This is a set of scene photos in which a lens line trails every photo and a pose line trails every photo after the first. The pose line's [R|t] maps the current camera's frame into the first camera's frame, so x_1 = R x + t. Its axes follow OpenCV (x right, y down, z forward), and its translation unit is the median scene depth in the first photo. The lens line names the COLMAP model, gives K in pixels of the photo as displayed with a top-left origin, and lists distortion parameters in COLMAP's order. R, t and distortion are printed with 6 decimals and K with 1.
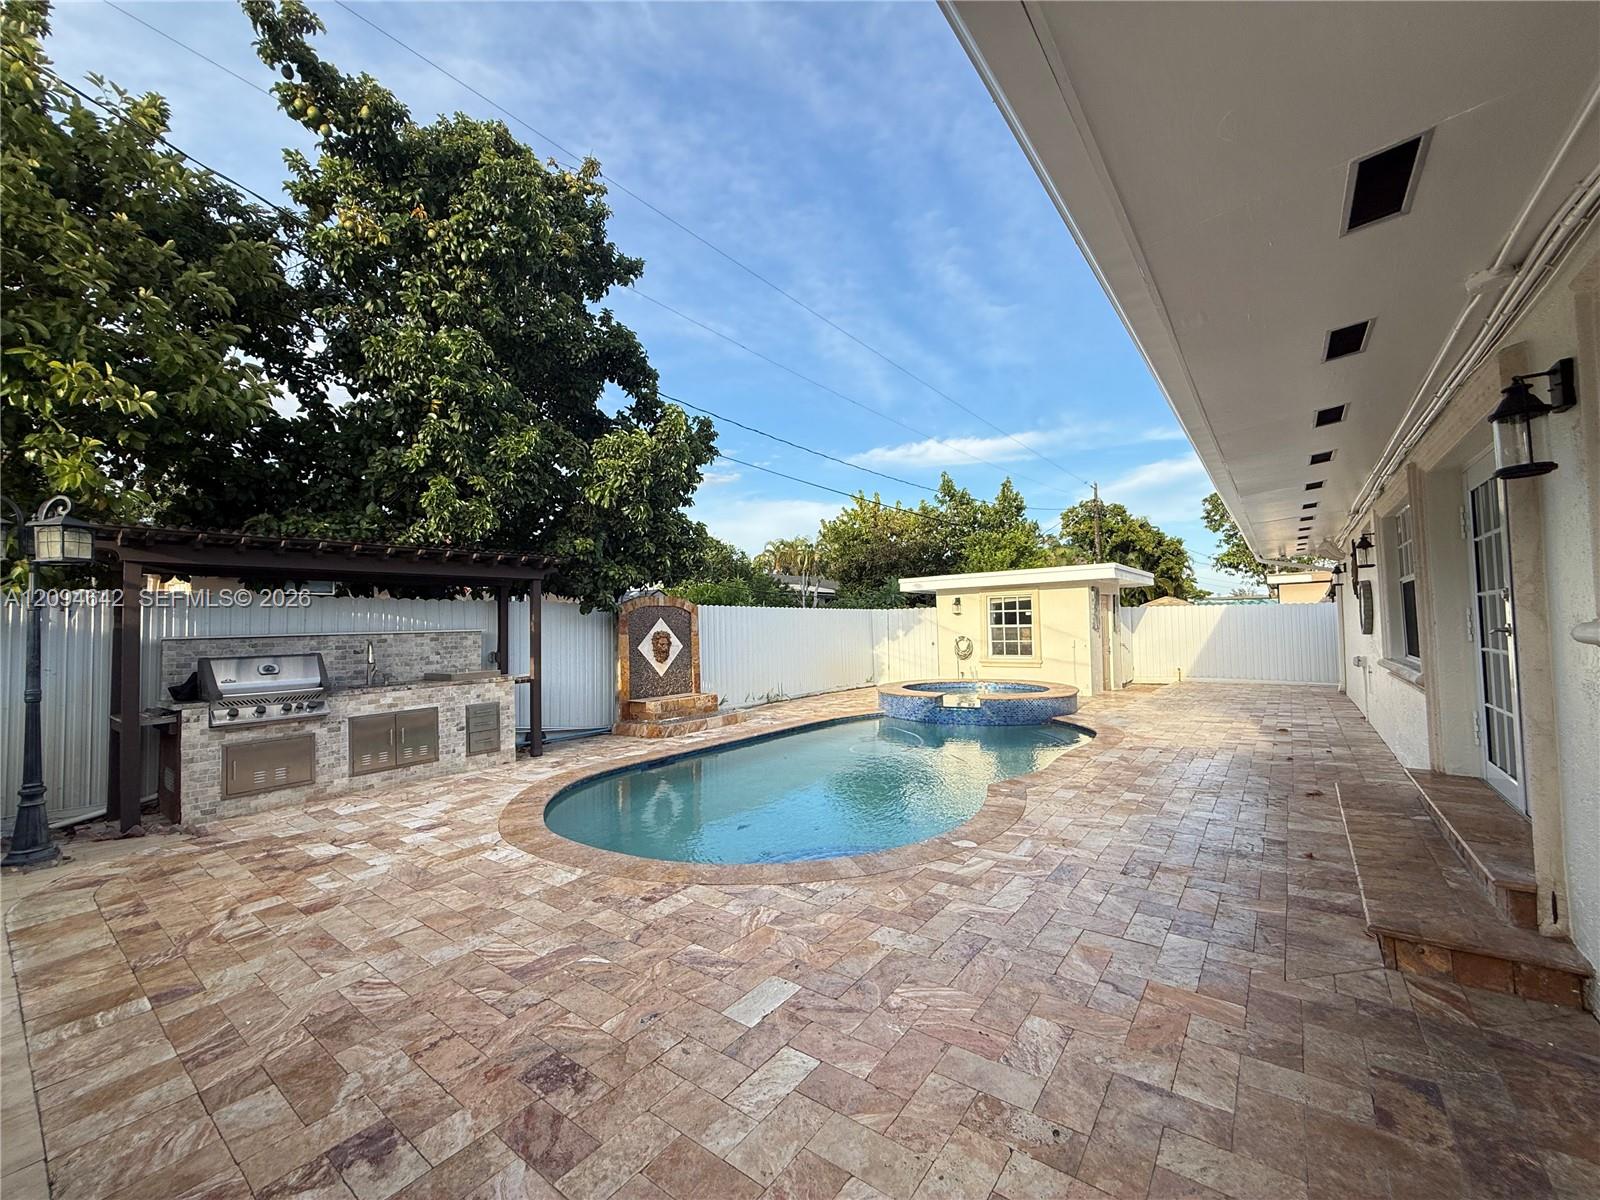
lens RADIAL K [[642.7, 0, 800.0], [0, 642.7, 600.0], [0, 0, 1]] dist [0.000661, 0.000181]
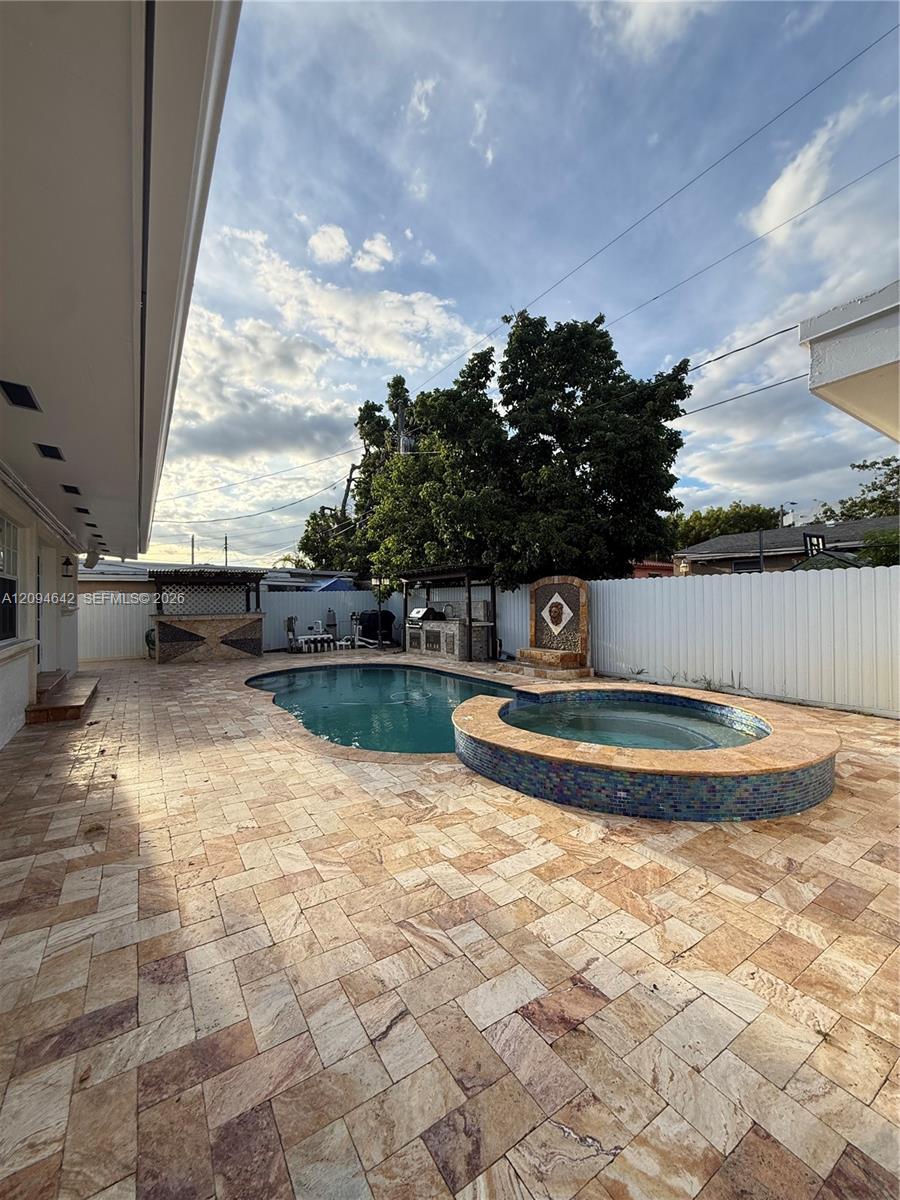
lens RADIAL K [[482.0, 0, 450.0], [0, 482.0, 600.0], [0, 0, 1]] dist [0.000661, 0.000181]
pose [[-0.335688, 0.020102, -0.941759, 0.809386], [0.050878, 0.998700, 0.003183, 0.029936], [0.940598, -0.046846, -0.336274, 1.132602]]
